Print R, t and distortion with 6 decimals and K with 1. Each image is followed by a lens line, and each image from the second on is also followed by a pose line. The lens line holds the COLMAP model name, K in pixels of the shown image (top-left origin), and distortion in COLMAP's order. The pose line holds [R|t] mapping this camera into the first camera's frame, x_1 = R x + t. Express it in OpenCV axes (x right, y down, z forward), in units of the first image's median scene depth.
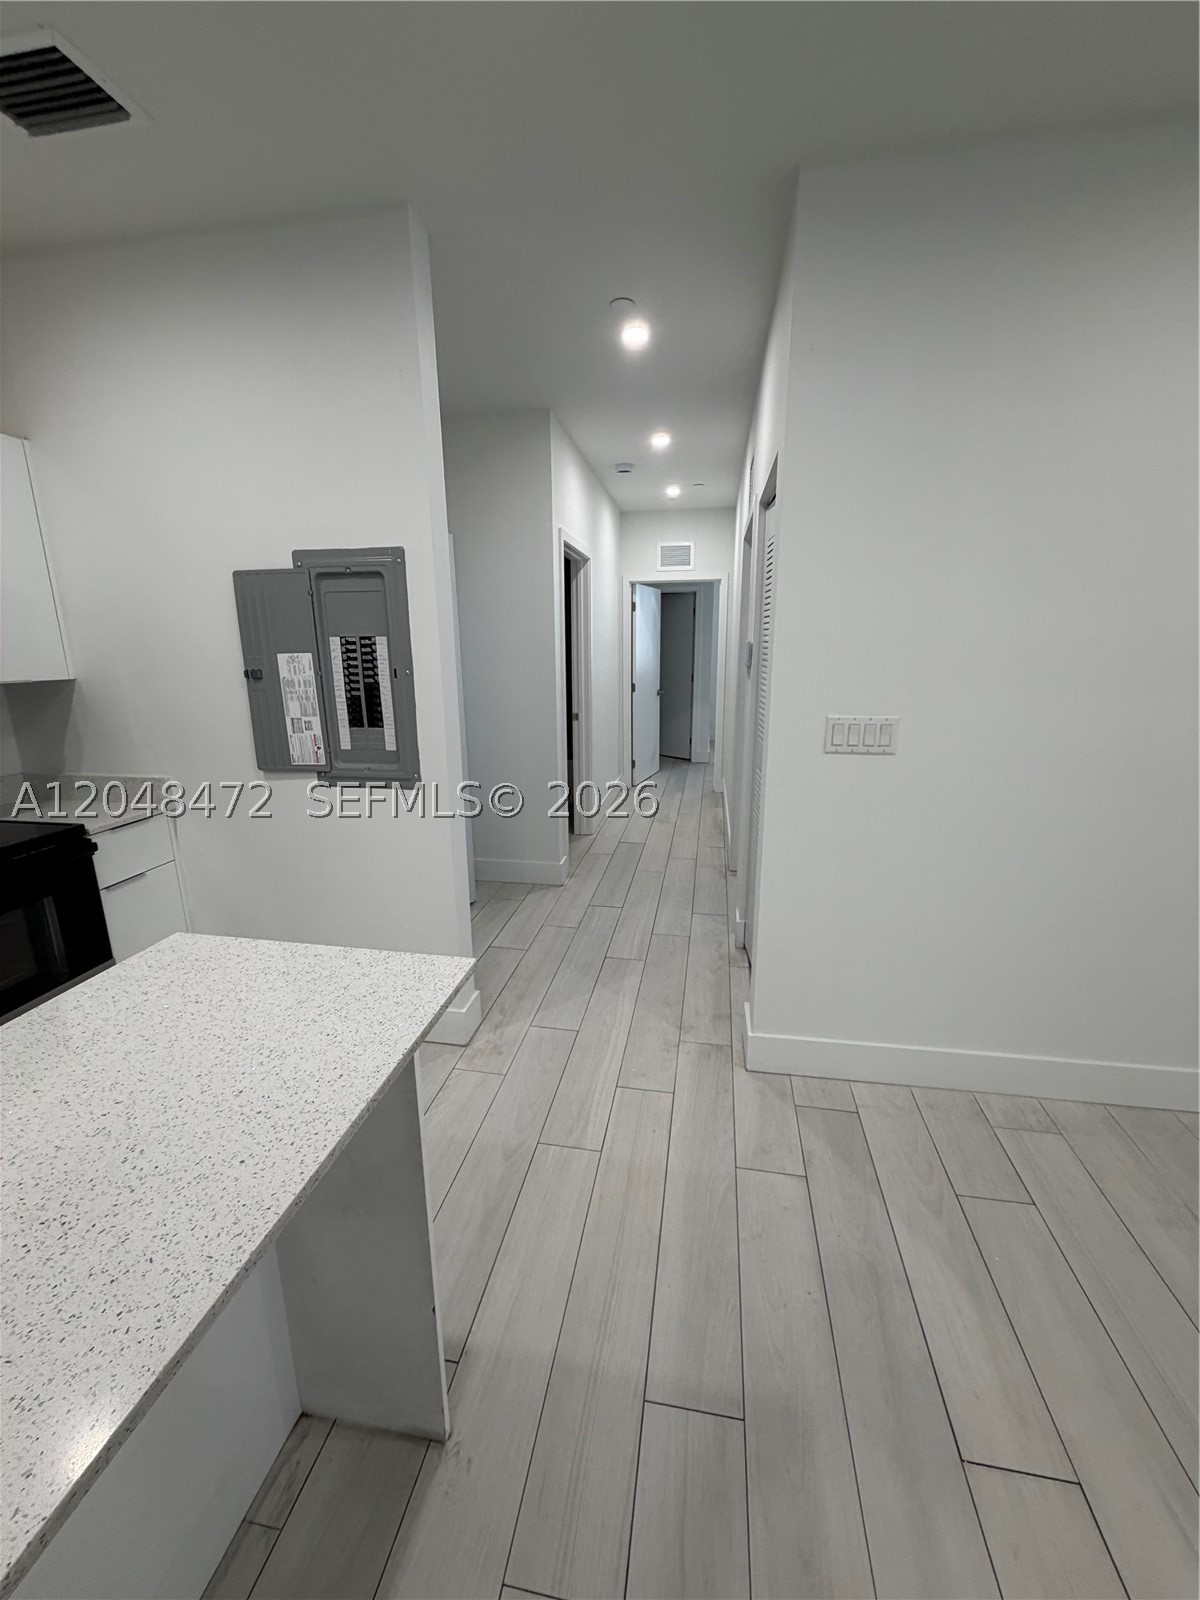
lens RADIAL K [[632.0, 0, 600.0], [0, 632.0, 800.0], [0, 0, 1]] dist [-0.000299, -0.003751]
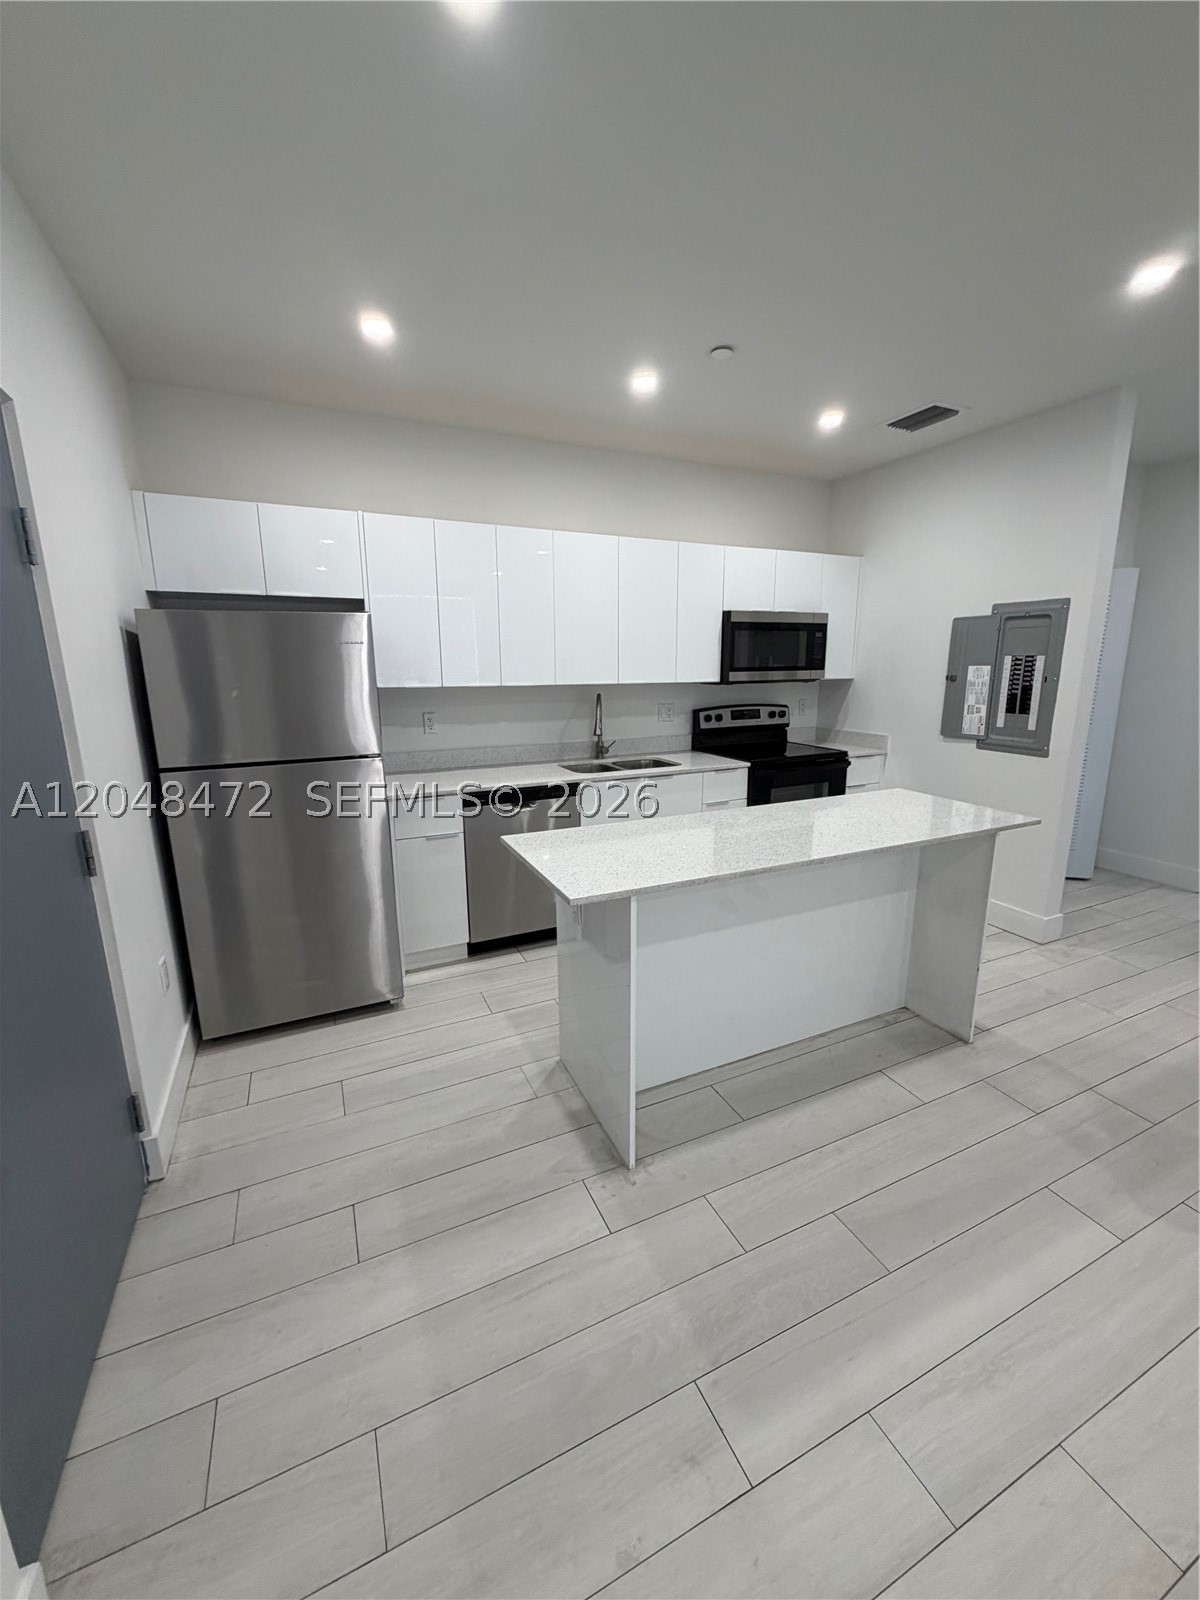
lens RADIAL K [[632.0, 0, 600.0], [0, 632.0, 800.0], [0, 0, 1]] dist [-0.000299, -0.003751]
pose [[0.571519, 0.176251, -0.801437, 0.328926], [-0.189215, 0.978648, 0.080290, 0.163763], [0.798476, 0.105757, 0.592665, -0.723396]]
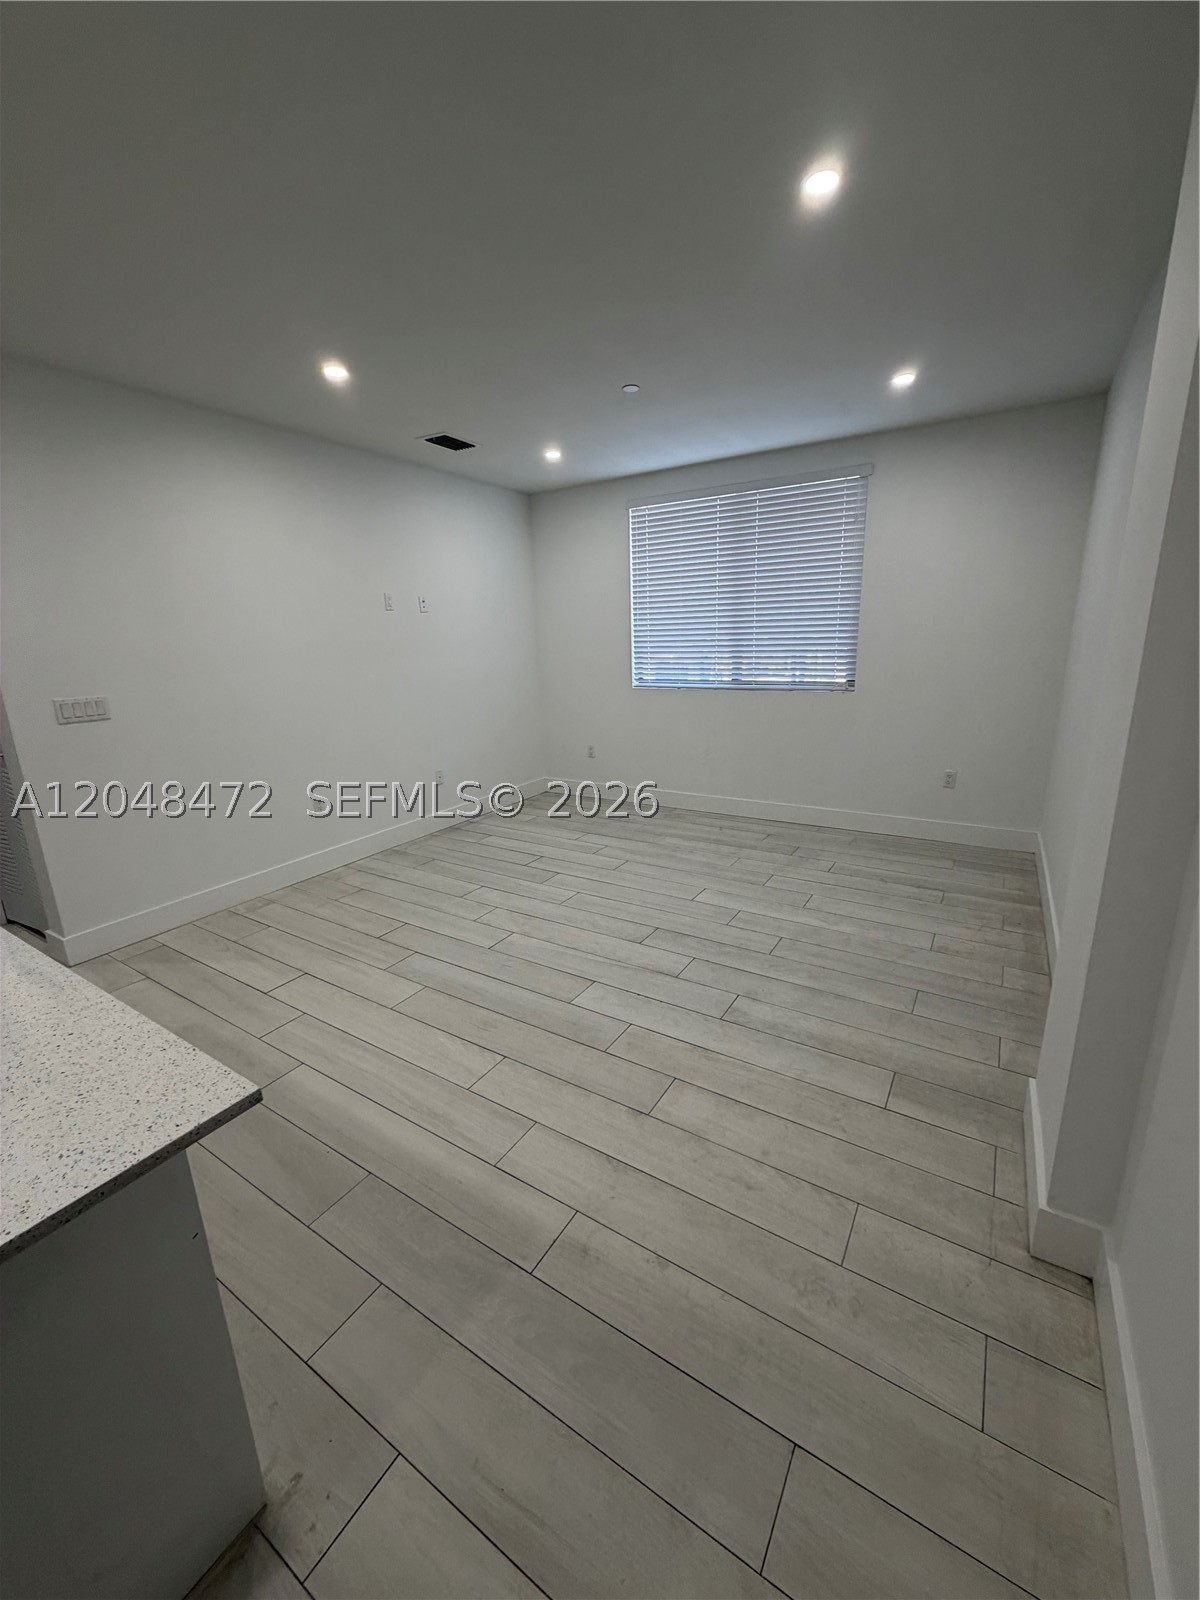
lens RADIAL K [[632.0, 0, 600.0], [0, 632.0, 800.0], [0, 0, 1]] dist [-0.000299, -0.003751]
pose [[0.374168, -0.232639, 0.897707, -0.496917], [0.240959, 0.959164, 0.148133, 0.168189], [-0.895509, 0.160884, 0.414945, -0.663568]]
